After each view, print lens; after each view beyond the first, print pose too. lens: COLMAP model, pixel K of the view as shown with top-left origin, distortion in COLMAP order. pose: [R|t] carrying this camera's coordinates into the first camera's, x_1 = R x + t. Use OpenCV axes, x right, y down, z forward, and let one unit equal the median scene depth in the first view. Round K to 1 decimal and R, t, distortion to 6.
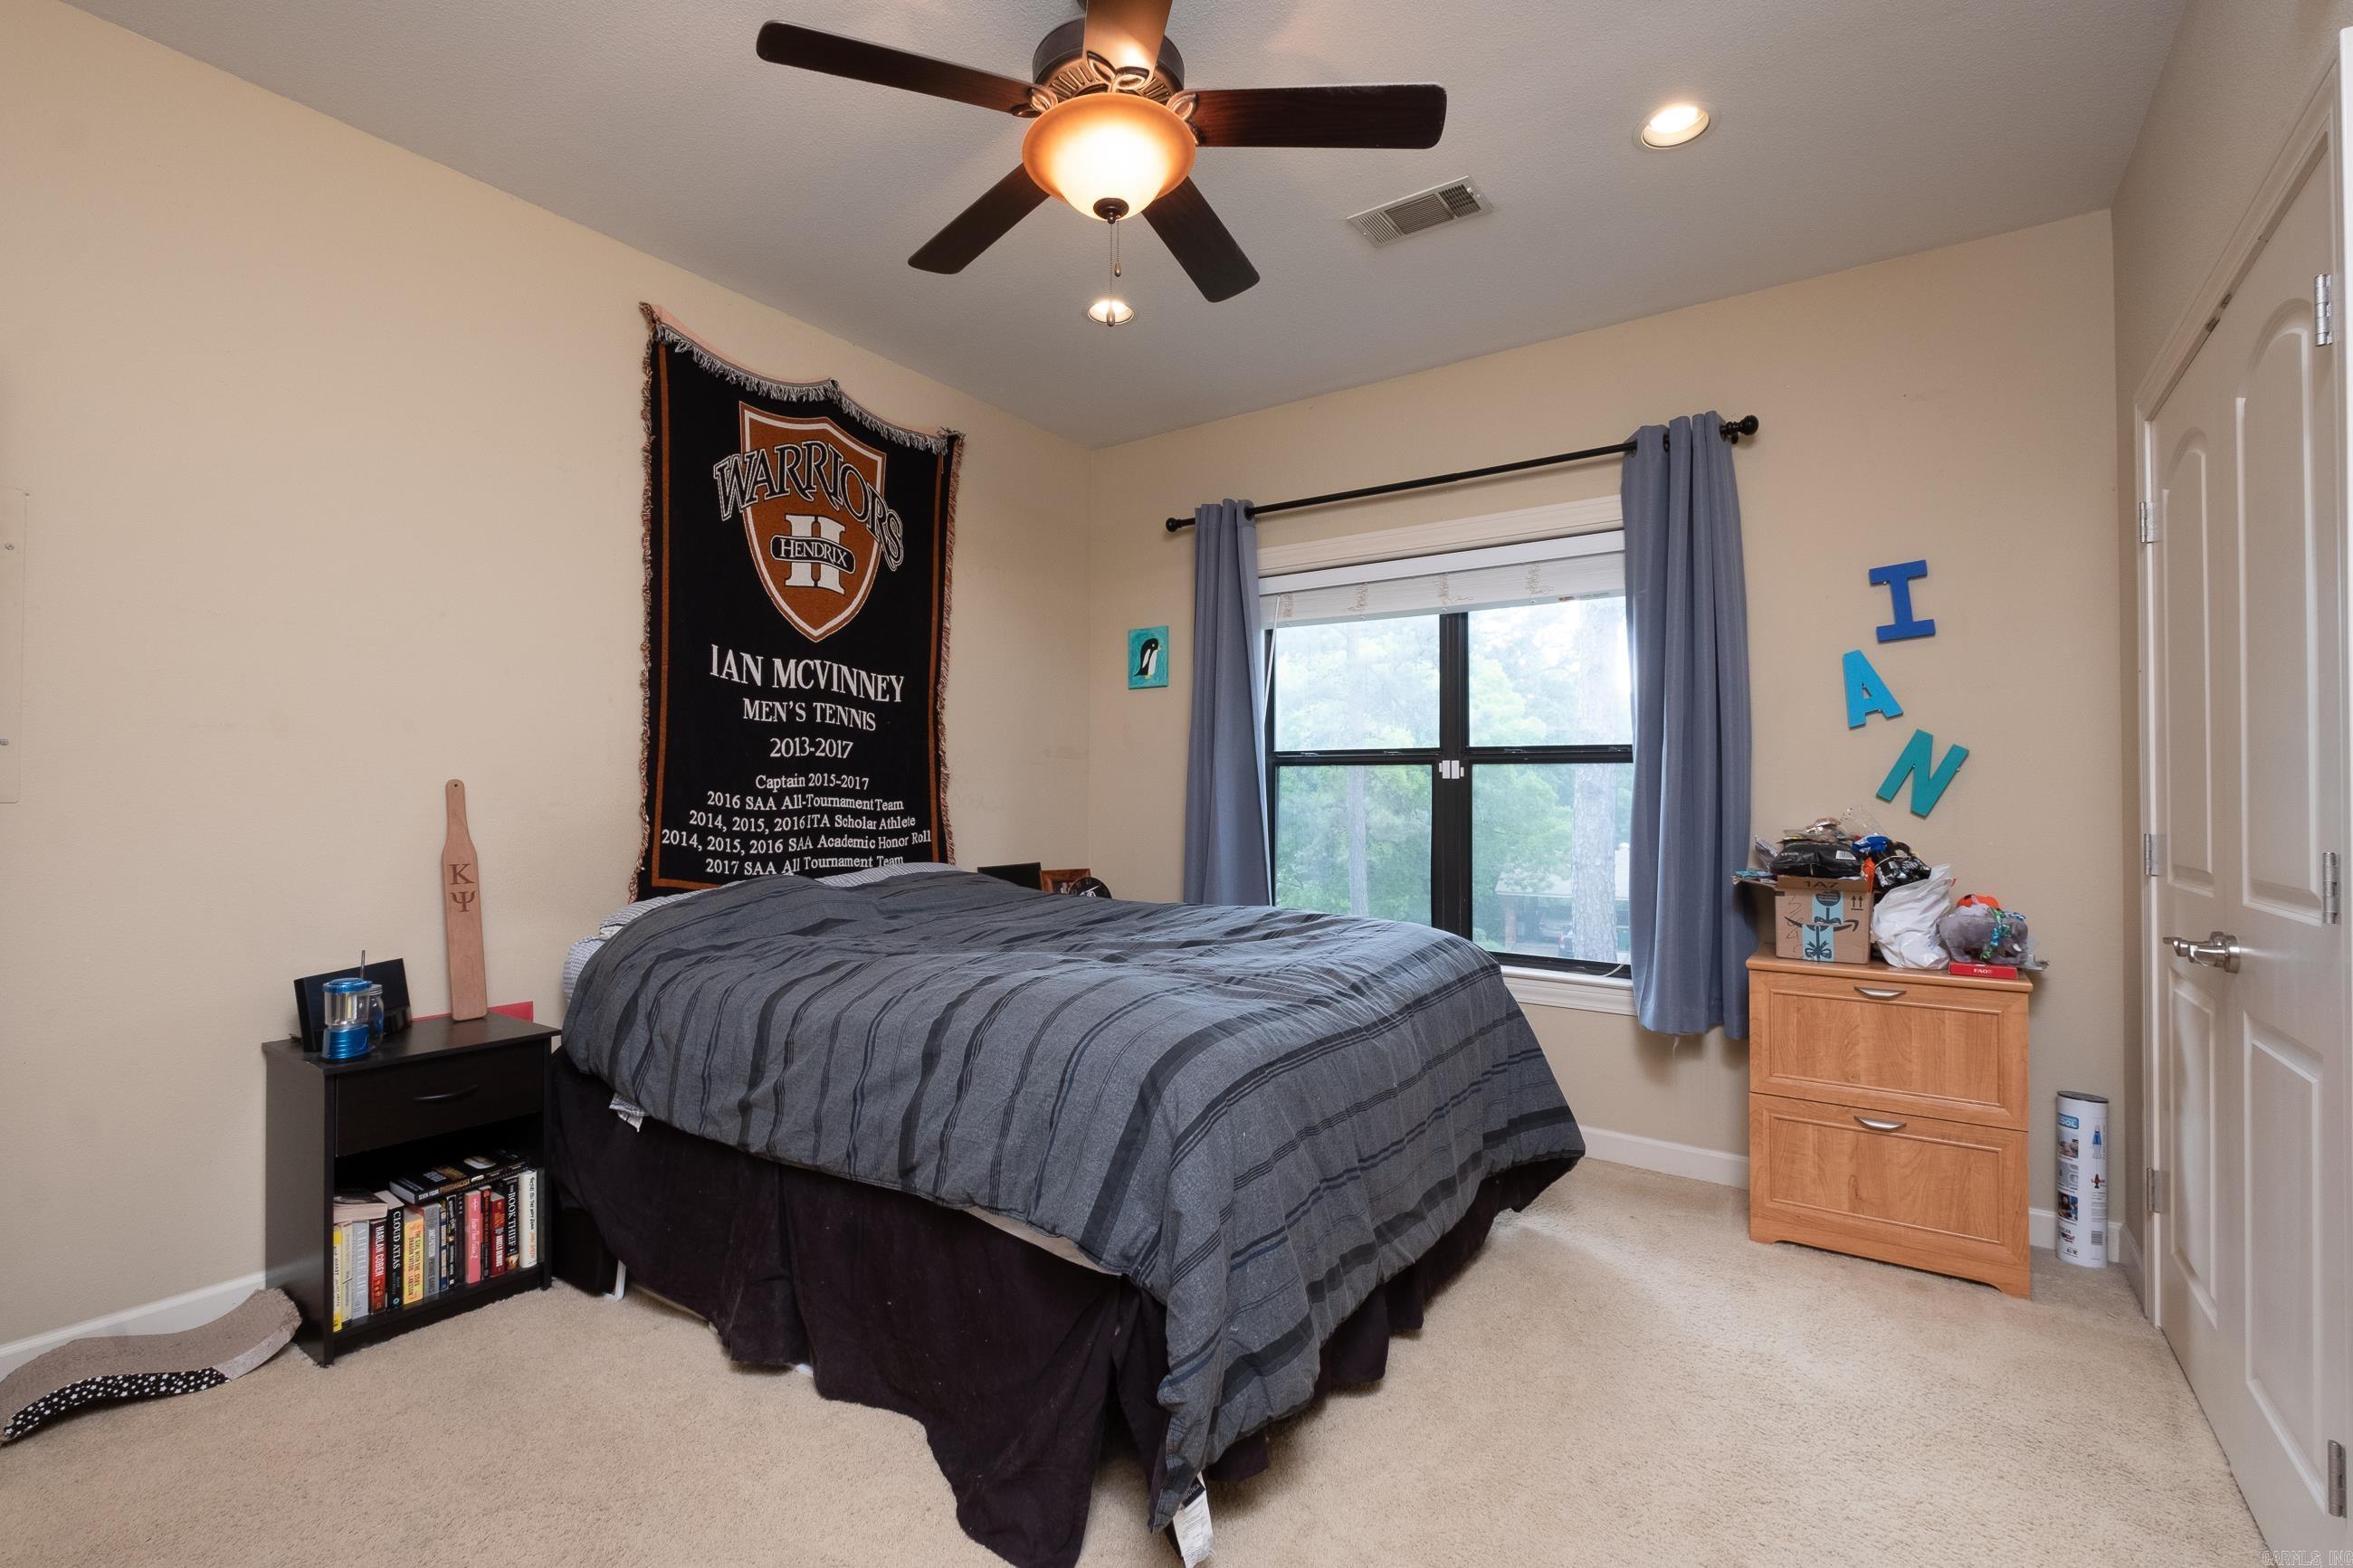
lens RADIAL K [[1037.2, 0, 1190.3], [0, 1037.2, 783.6], [0, 0, 1]] dist [0.001014, -0.002379]
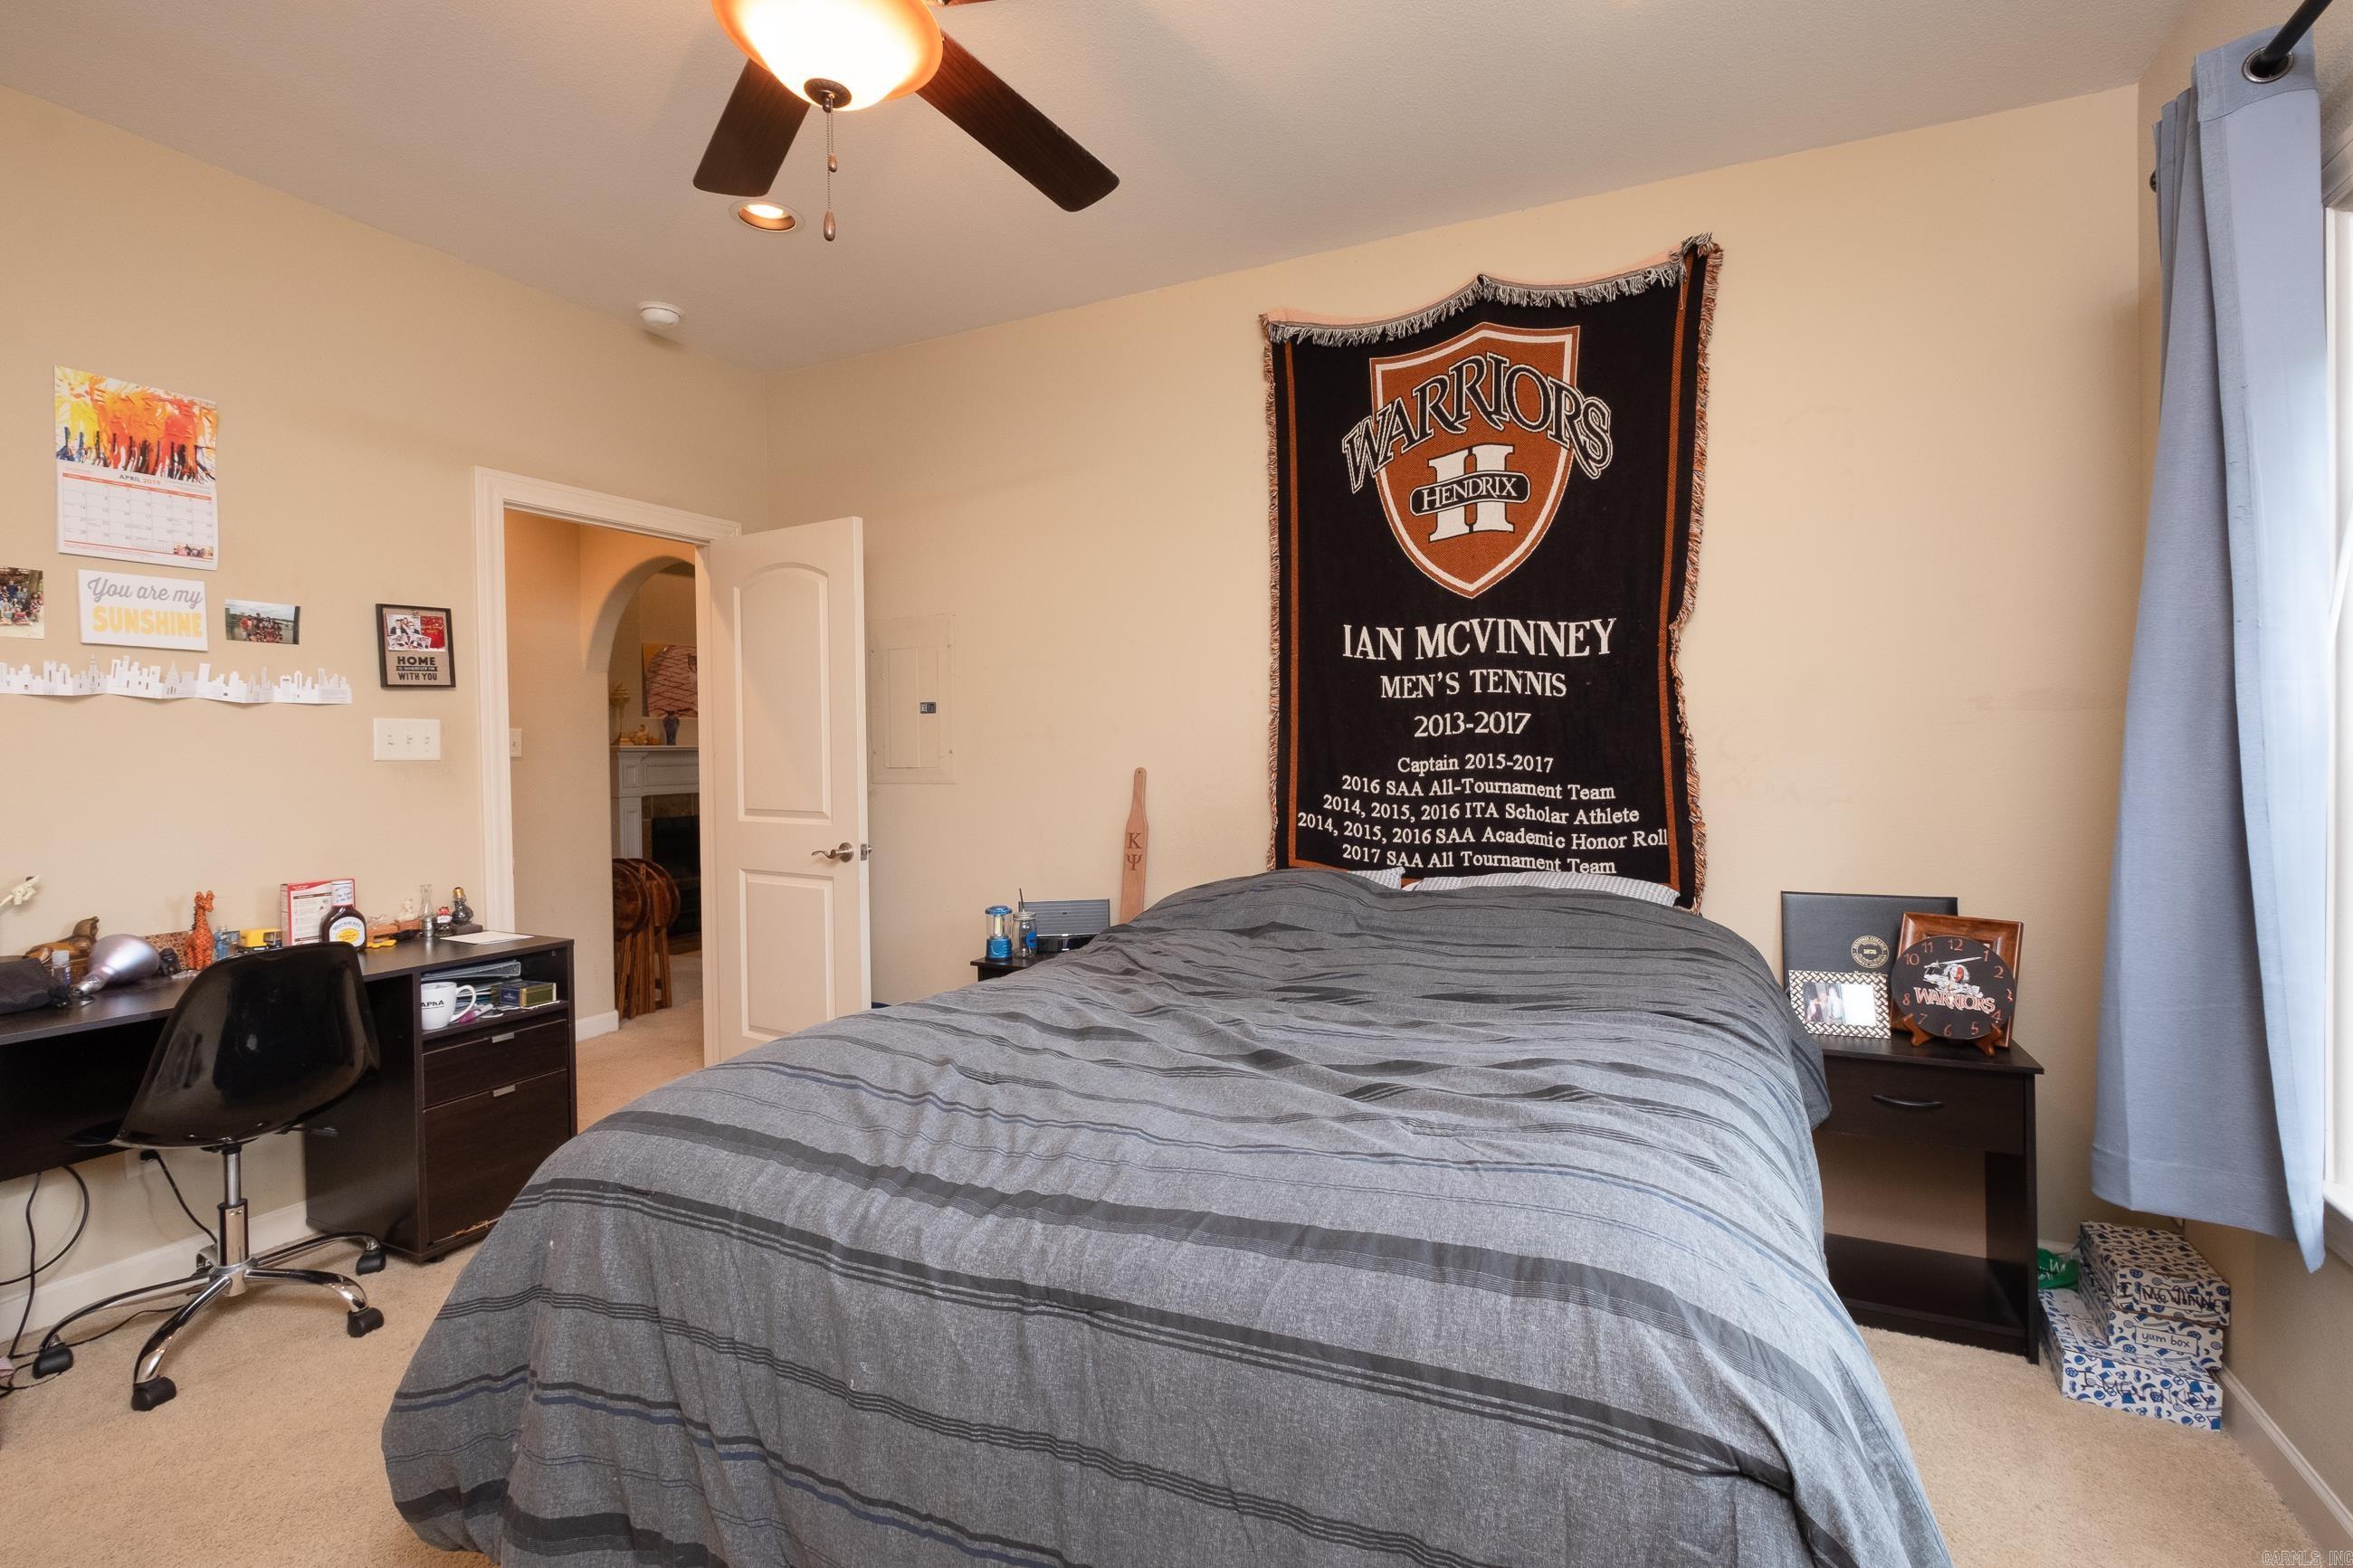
lens RADIAL K [[1037.2, 0, 1187.6], [0, 1037.2, 764.5], [0, 0, 1]] dist [0.001014, -0.002379]
pose [[0.167324, 0.012424, -0.985824, 0.443278], [0.024846, 0.999550, 0.016814, -0.021559], [0.985589, -0.027307, 0.166940, 0.641331]]
